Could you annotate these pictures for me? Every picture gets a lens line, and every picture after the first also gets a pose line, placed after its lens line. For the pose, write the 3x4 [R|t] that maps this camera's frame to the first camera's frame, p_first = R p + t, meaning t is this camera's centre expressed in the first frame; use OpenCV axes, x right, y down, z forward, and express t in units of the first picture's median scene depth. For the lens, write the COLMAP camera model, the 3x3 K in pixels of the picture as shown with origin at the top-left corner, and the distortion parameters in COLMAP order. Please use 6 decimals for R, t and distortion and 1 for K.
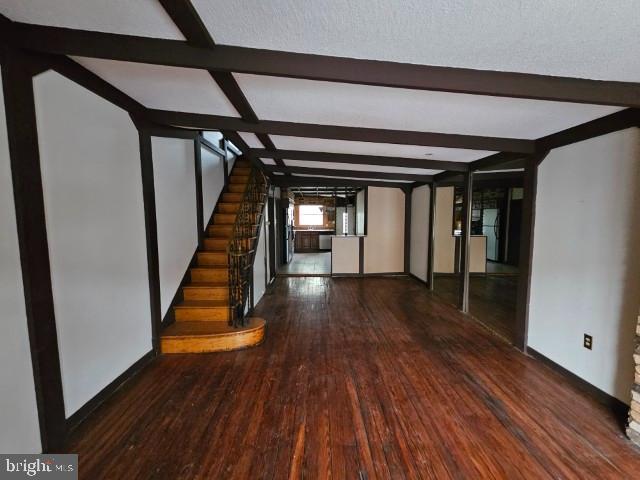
lens RADIAL K [[266.5, 0, 320.0], [0, 266.5, 240.0], [0, 0, 1]] dist [-0.001081, 0.000005]
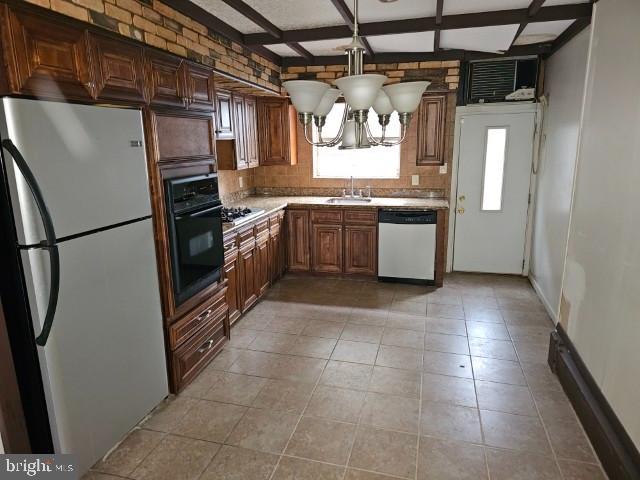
lens RADIAL K [[432.9, 0, 320.0], [0, 432.9, 240.0], [0, 0, 1]] dist [0.000374, 0.000003]
pose [[0.960960, 0.057014, -0.270748, 0.053782], [-0.017318, 0.989014, 0.146803, -0.060400], [0.276144, -0.136383, 0.951391, 0.588055]]
